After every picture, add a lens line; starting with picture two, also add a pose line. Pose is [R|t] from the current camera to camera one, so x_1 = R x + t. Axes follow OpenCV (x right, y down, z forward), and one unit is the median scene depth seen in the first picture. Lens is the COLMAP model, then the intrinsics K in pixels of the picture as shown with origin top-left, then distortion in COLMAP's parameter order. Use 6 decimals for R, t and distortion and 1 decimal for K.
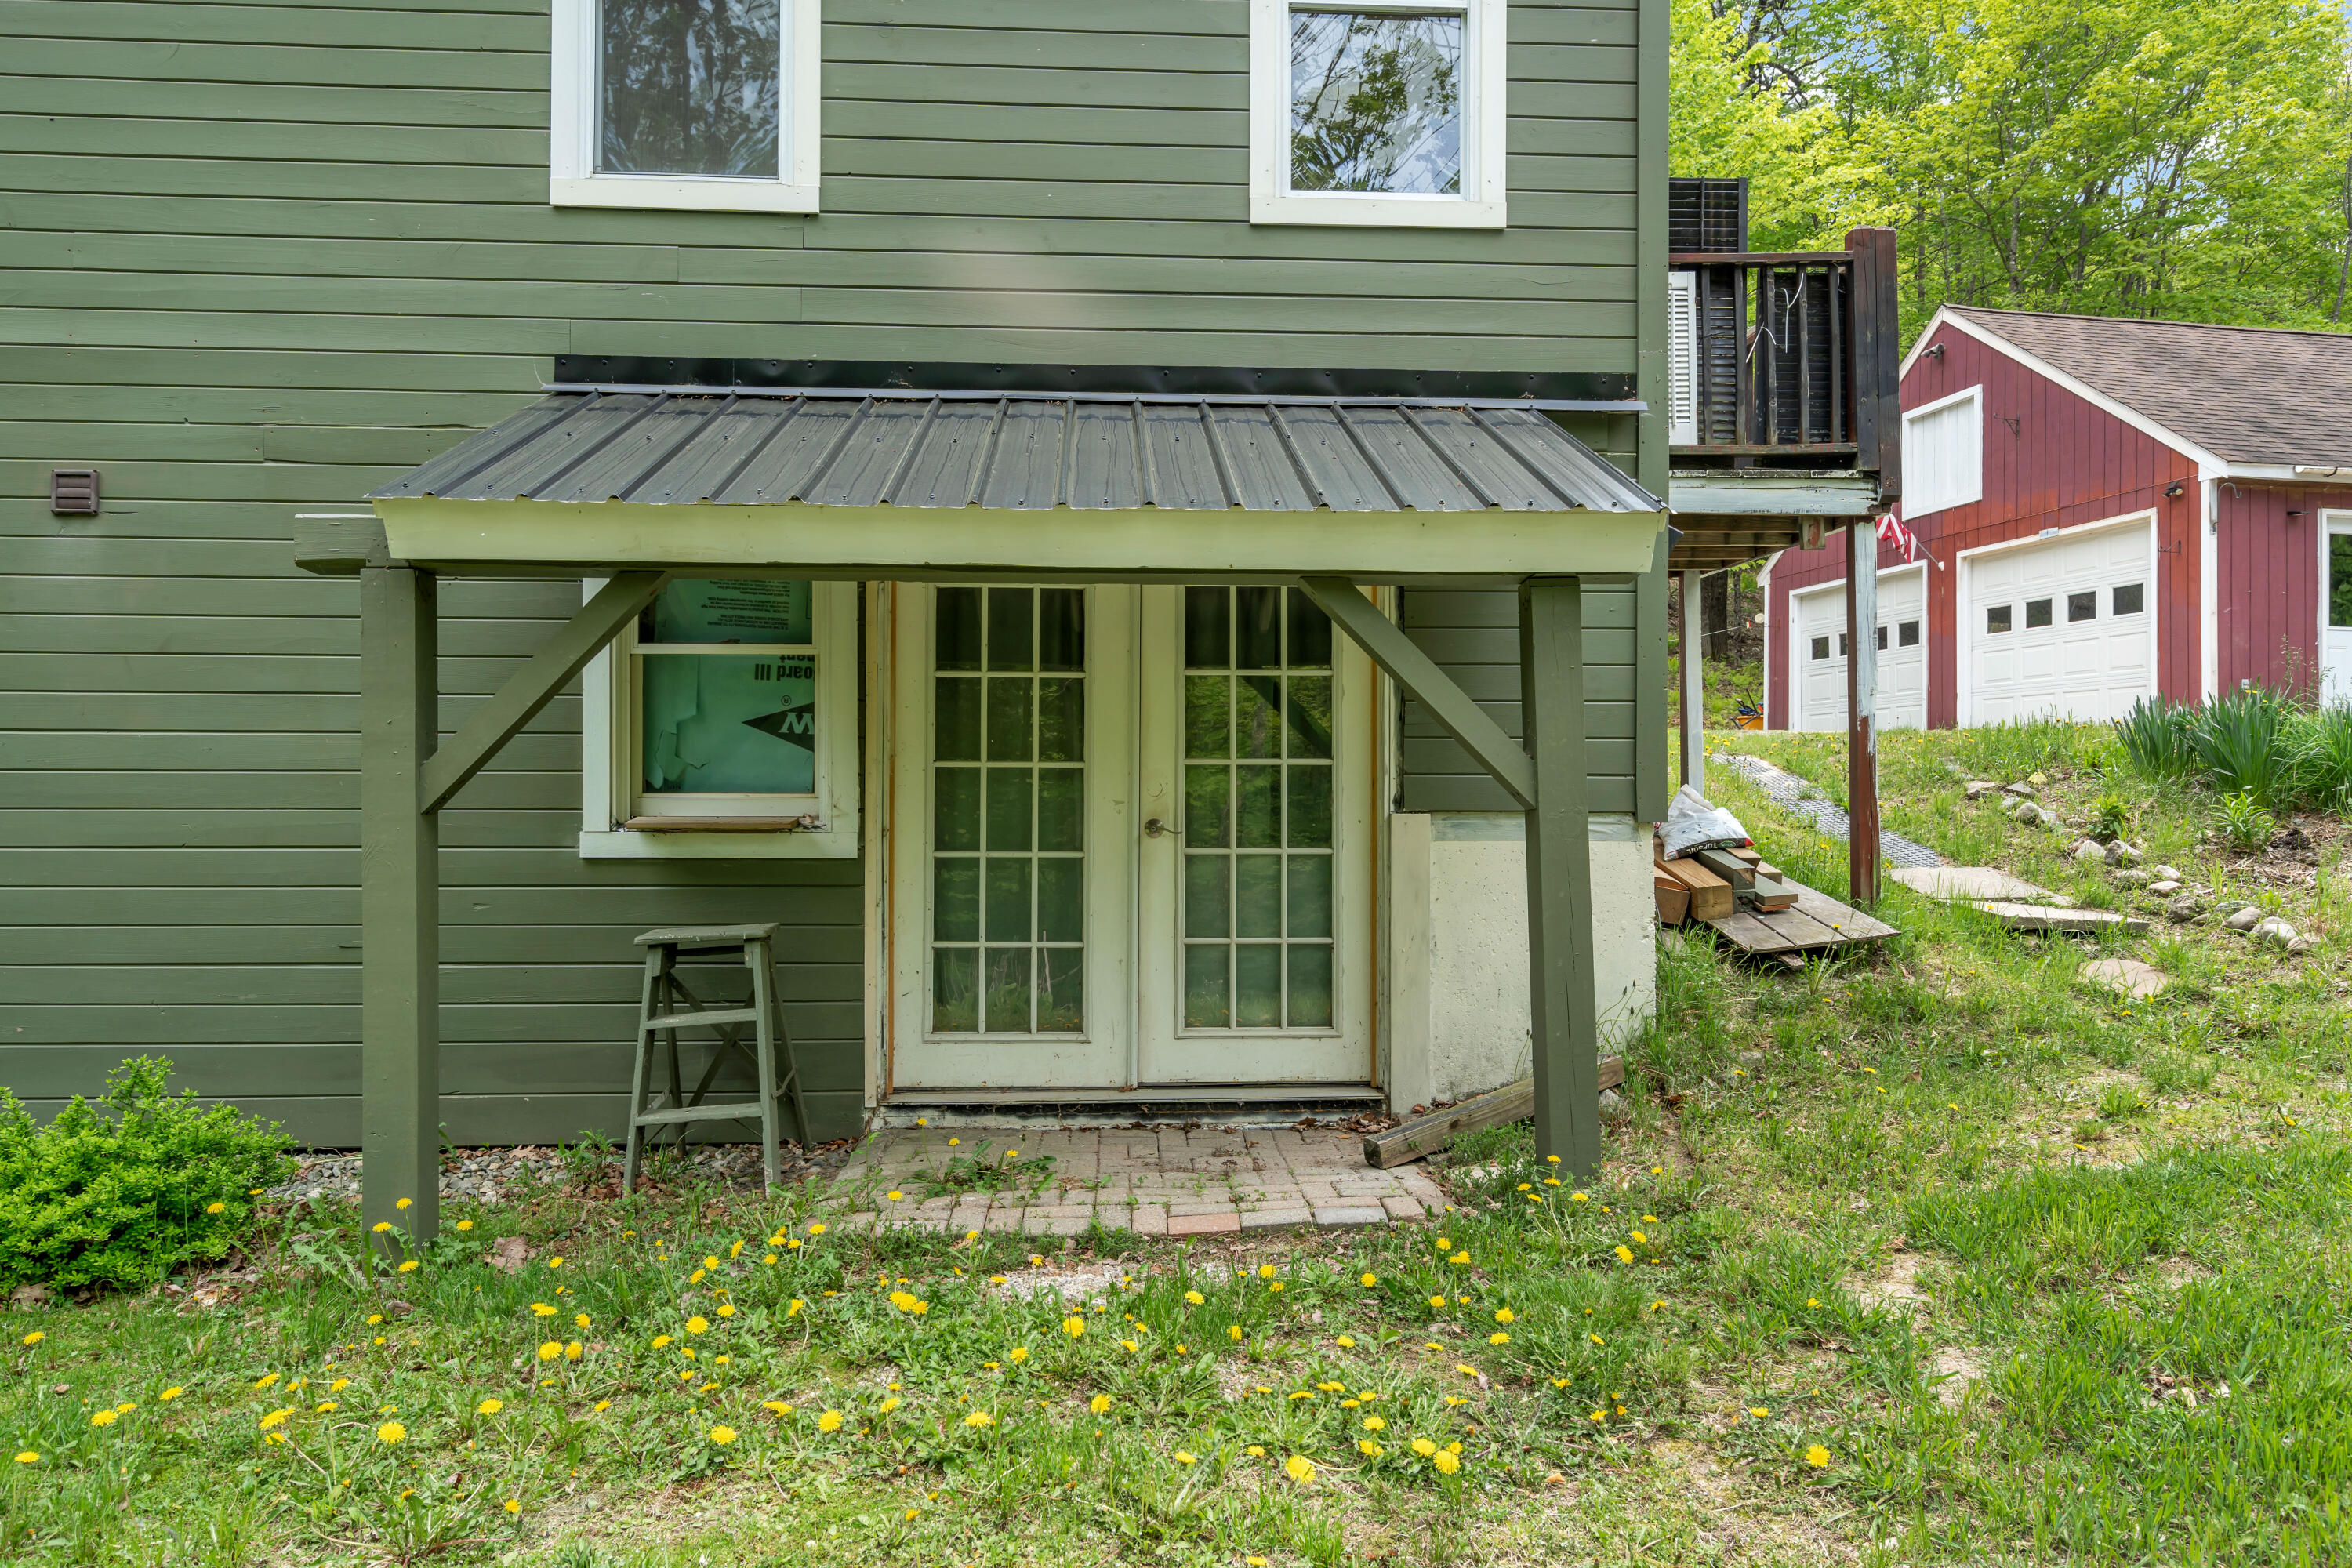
lens RADIAL K [[1560.7, 0, 1170.0], [0, 1560.7, 785.1], [0, 0, 1]] dist [0.005588, 0.001490]
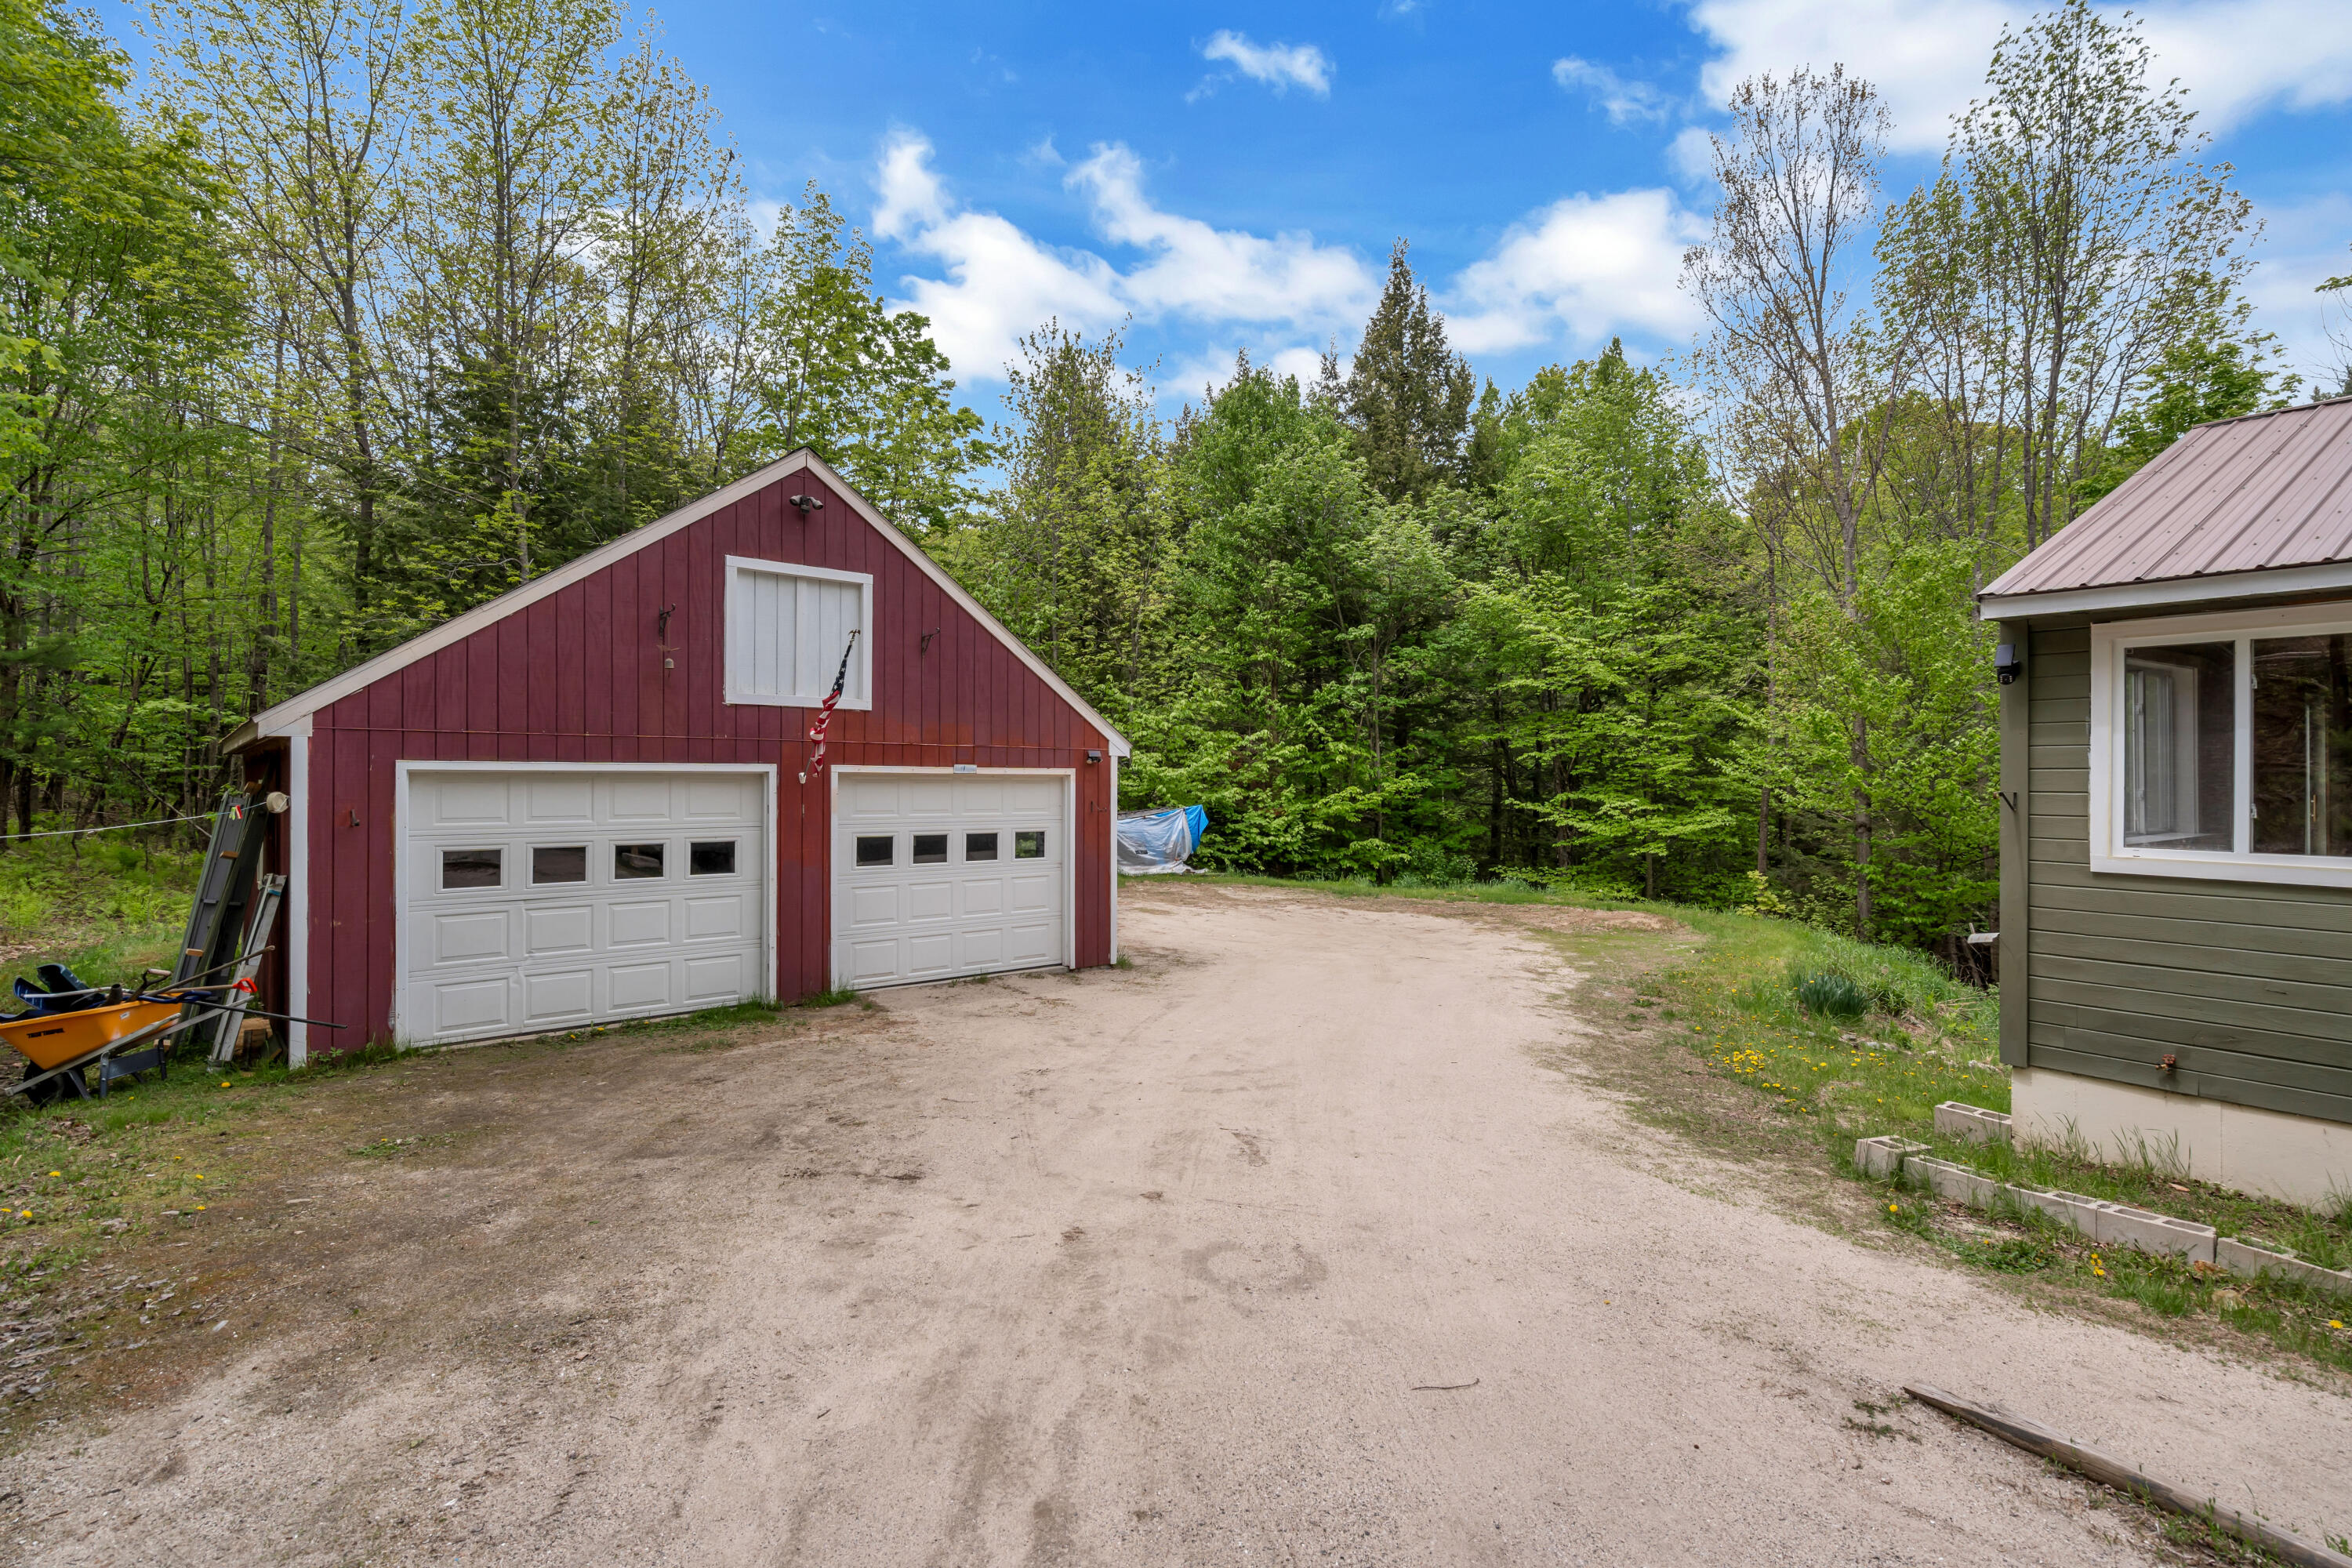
lens RADIAL K [[1088.4, 0, 1190.9], [0, 1088.4, 785.9], [0, 0, 1]] dist [-0.016648, 0.001015]
pose [[-0.516218, -0.005615, 0.856439, -0.080886], [-0.010370, 0.999946, 0.000306, -0.146953], [-0.856394, -0.008723, -0.516249, 1.184853]]
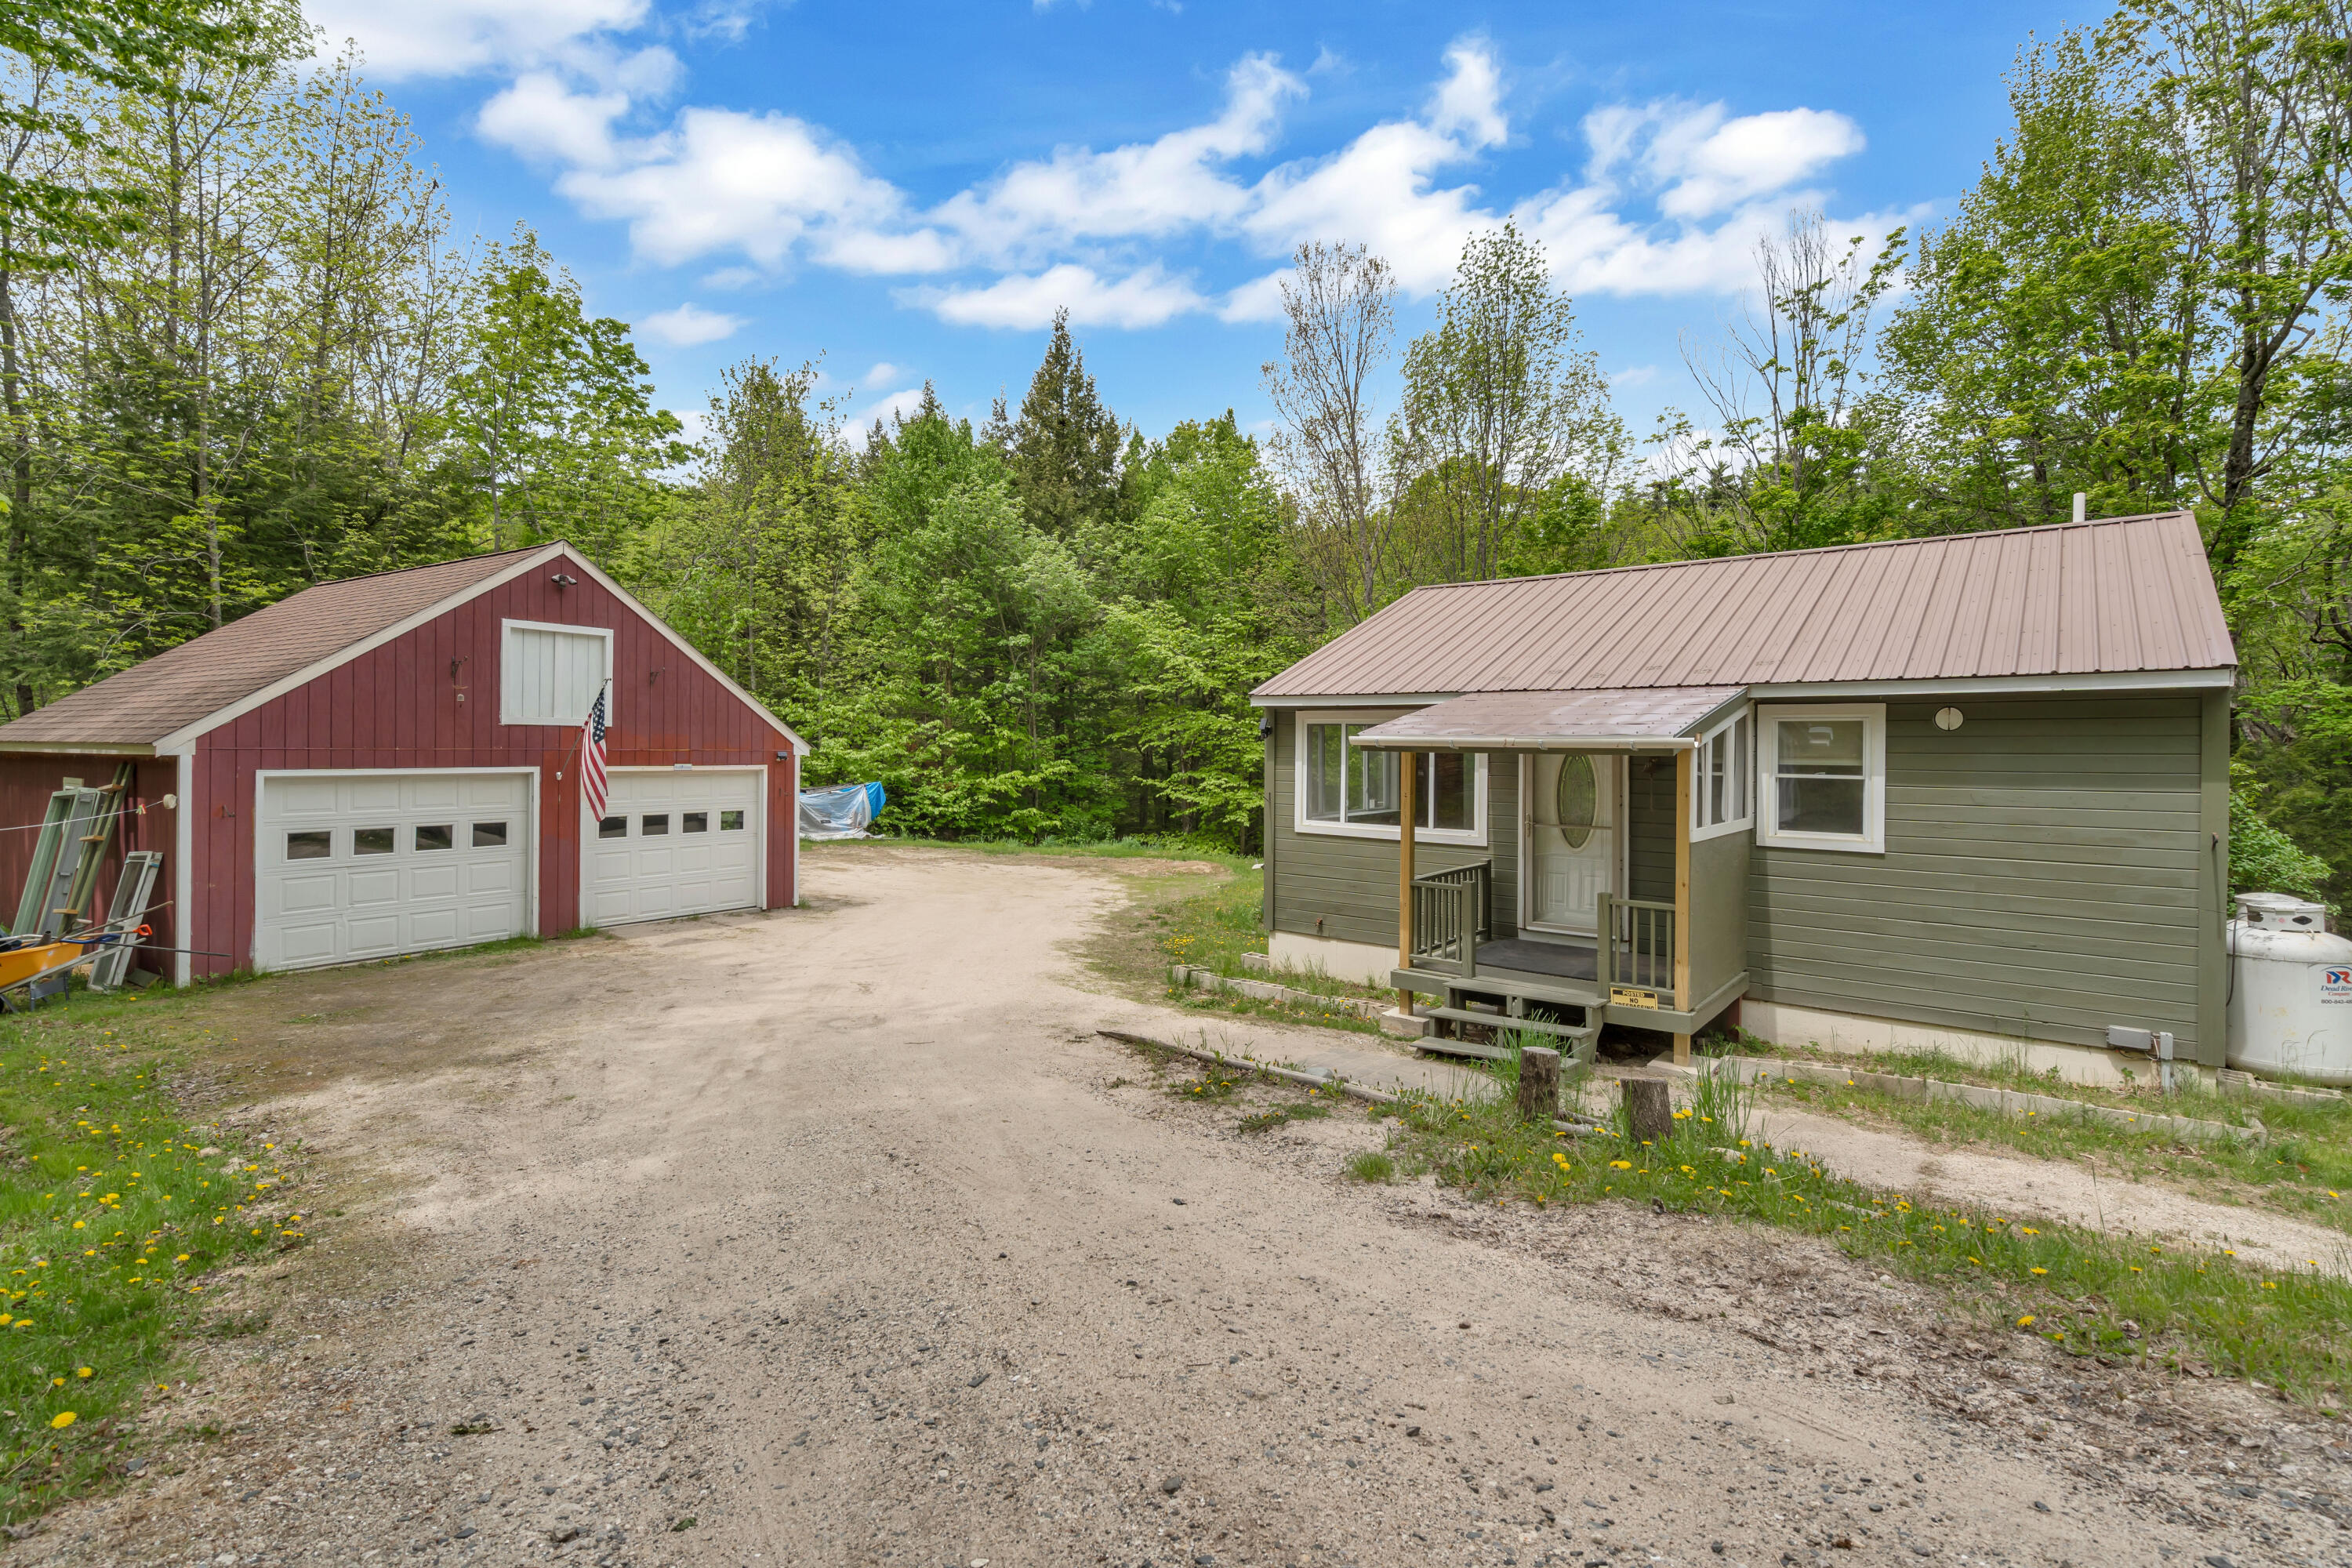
lens RADIAL K [[1049.0, 0, 1182.1], [0, 1049.0, 750.8], [0, 0, 1]] dist [-0.010889, 0.001448]
pose [[-0.723833, -0.008356, 0.689924, -0.354601], [-0.015523, 0.999871, -0.004176, -0.171762], [-0.689800, -0.013732, -0.723870, 1.308183]]
